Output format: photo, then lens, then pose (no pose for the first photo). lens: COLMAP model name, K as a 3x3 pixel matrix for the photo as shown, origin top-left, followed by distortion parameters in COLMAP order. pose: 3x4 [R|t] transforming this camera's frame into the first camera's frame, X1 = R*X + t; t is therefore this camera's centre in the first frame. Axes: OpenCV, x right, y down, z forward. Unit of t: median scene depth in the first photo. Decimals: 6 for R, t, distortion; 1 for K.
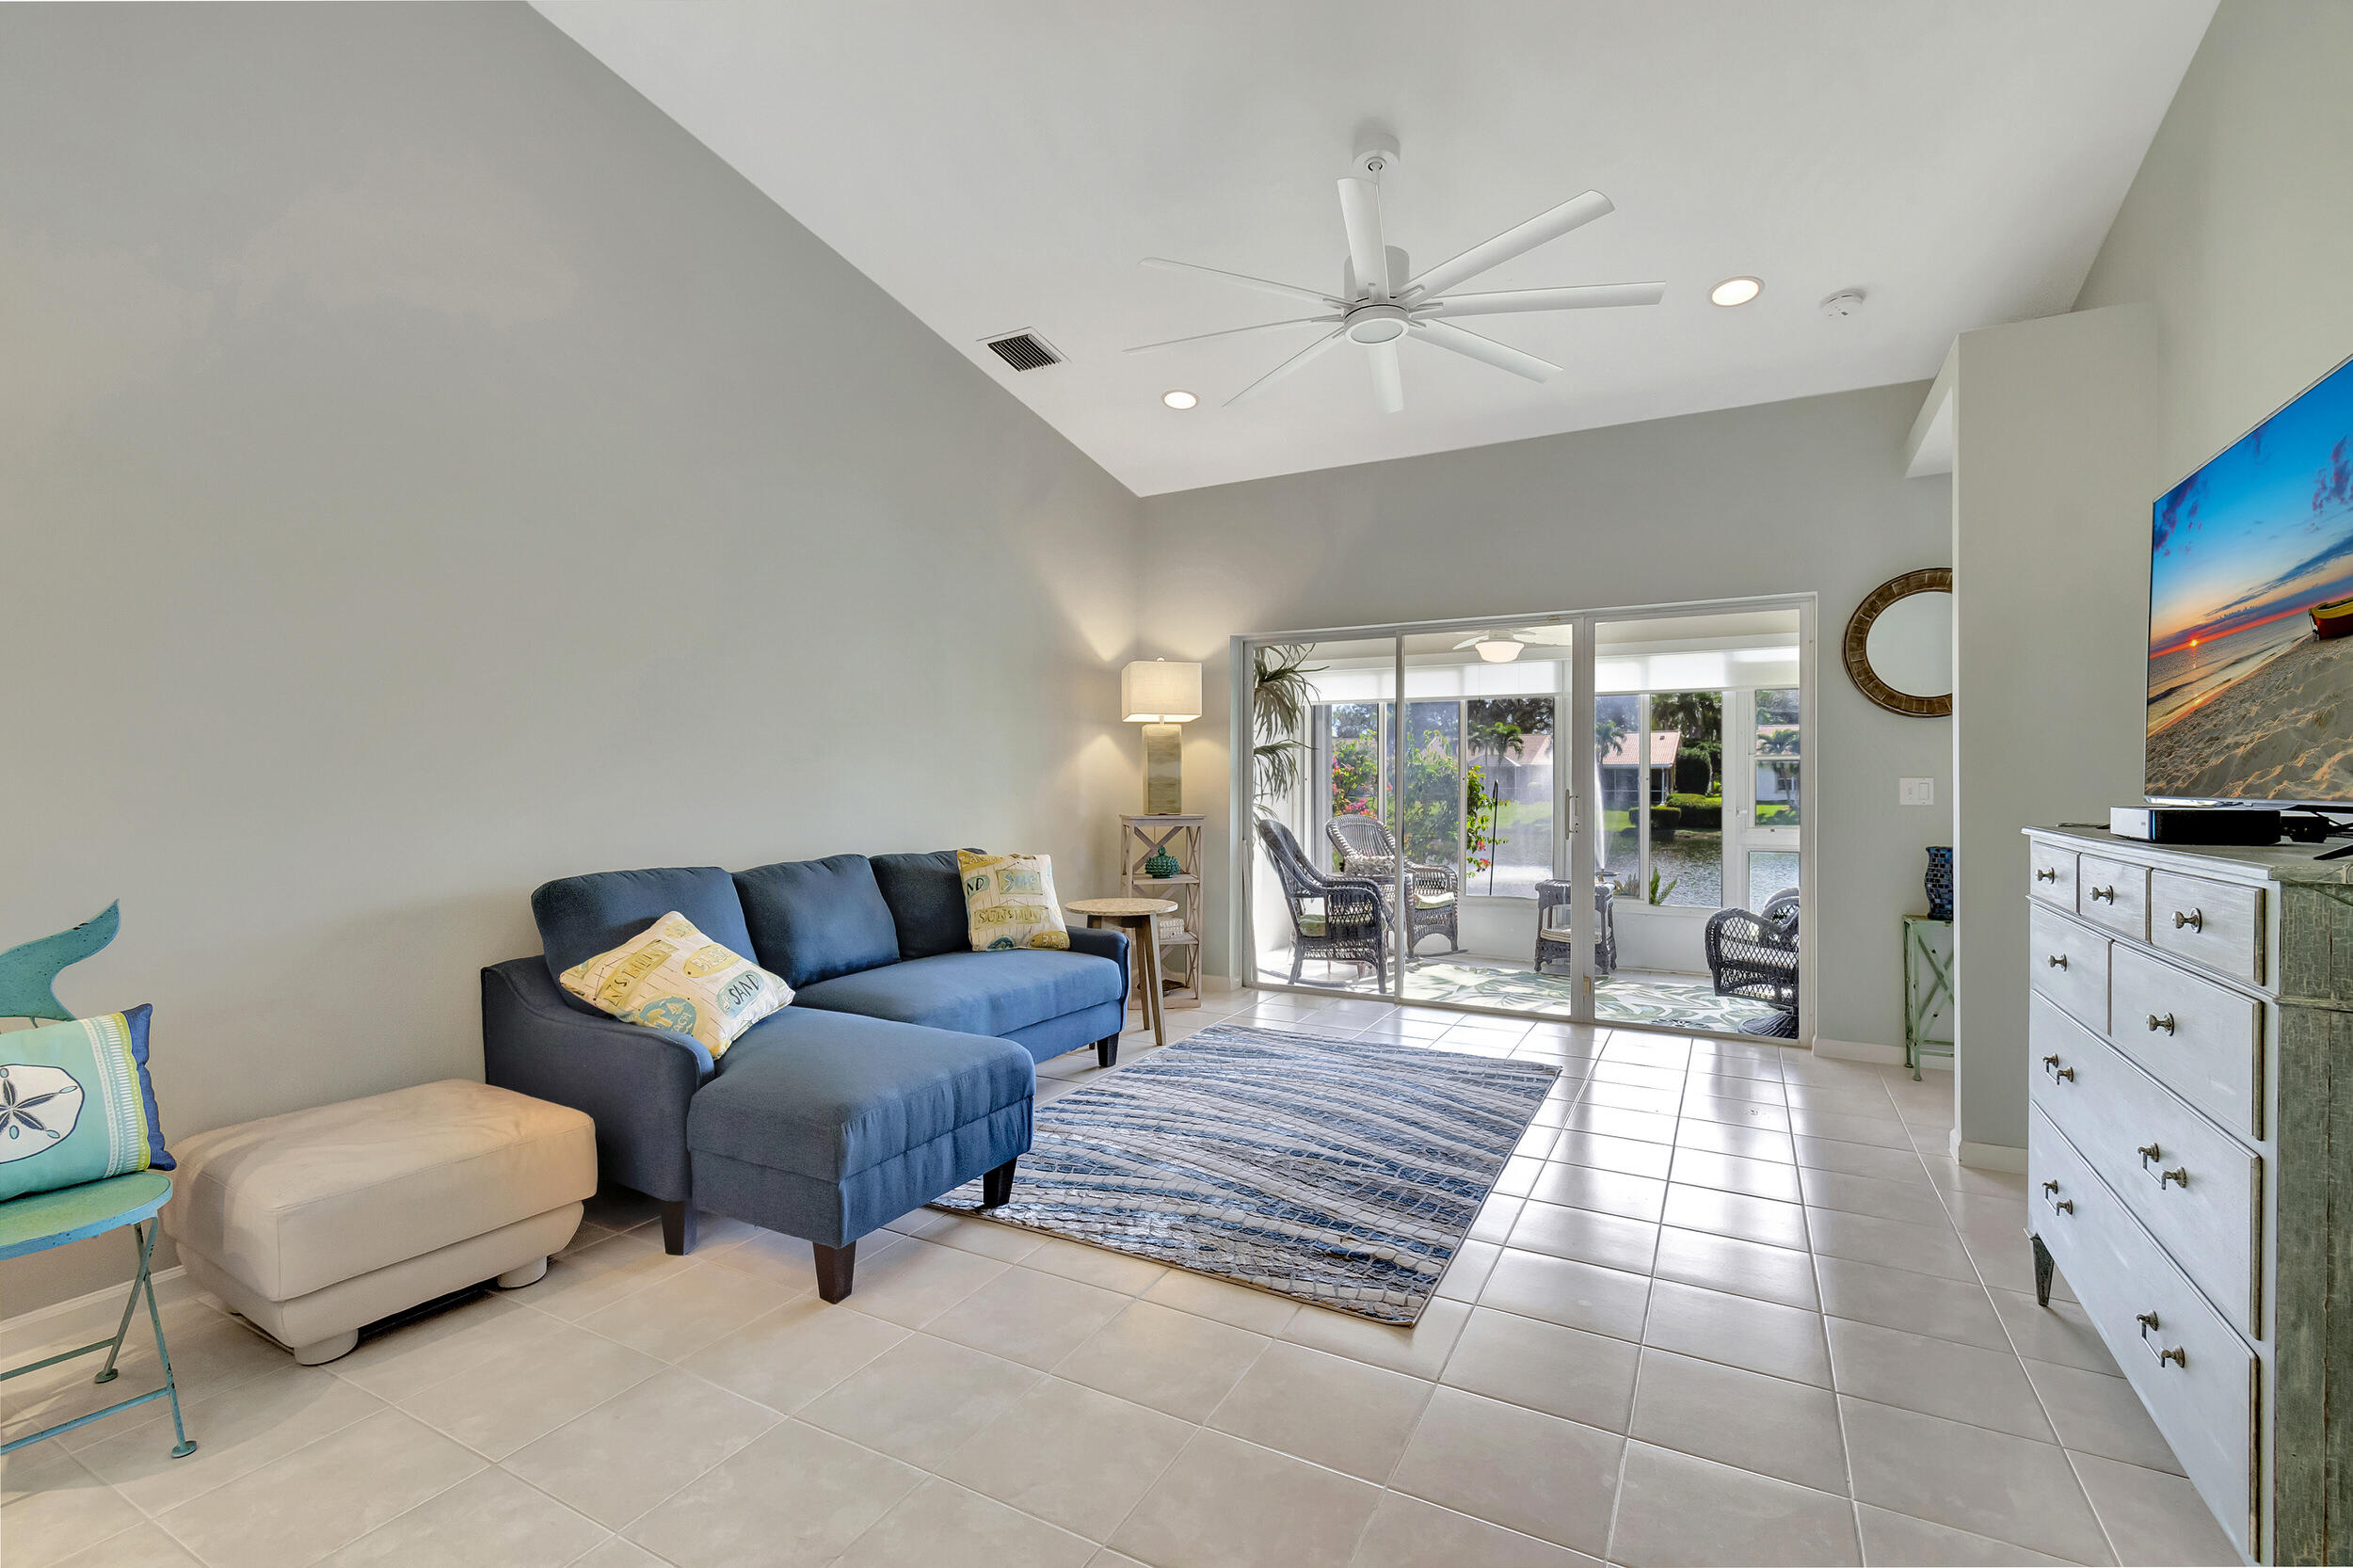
lens RADIAL K [[1052.7, 0, 1176.5], [0, 1052.7, 784.0], [0, 0, 1]] dist [0.000096, 0.000023]
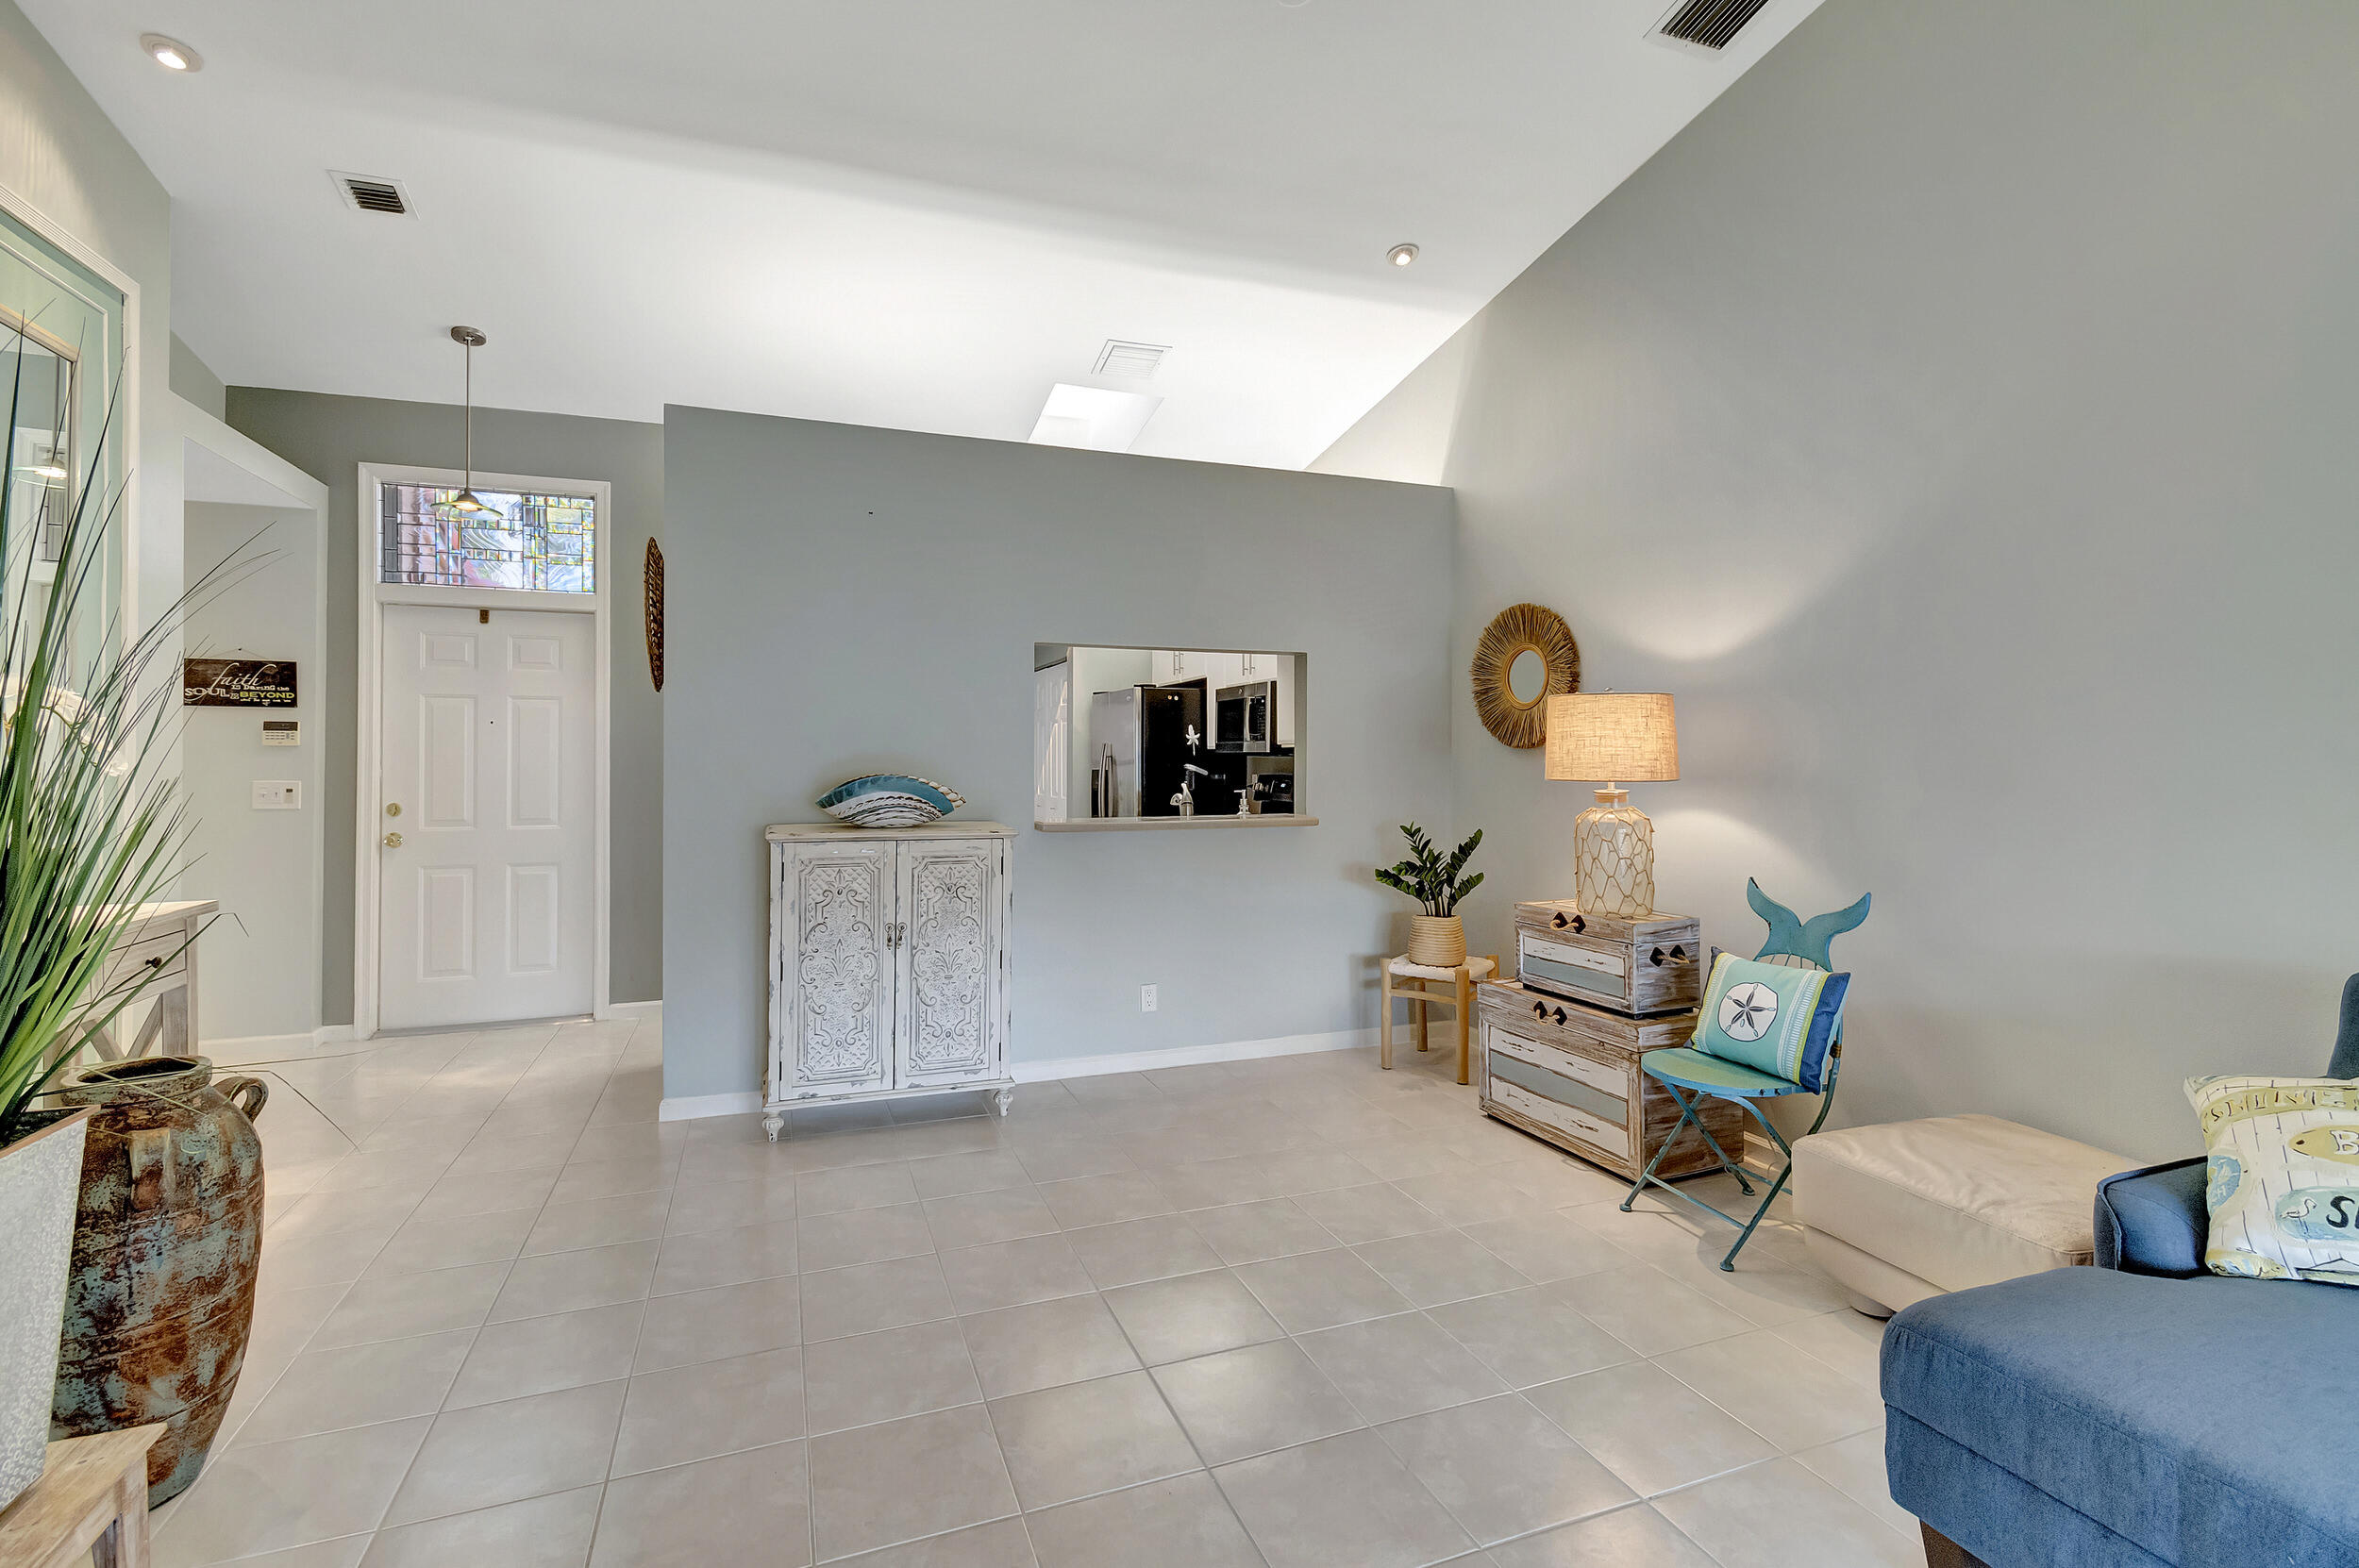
lens RADIAL K [[1055.3, 0, 1179.5], [0, 1055.3, 784.0], [0, 0, 1]] dist [0.000096, 0.000023]
pose [[-0.649147, -0.002350, -0.760659, 0.615780], [-0.004762, 0.999988, 0.000975, -0.027649], [0.760648, 0.004255, -0.649151, 1.290882]]
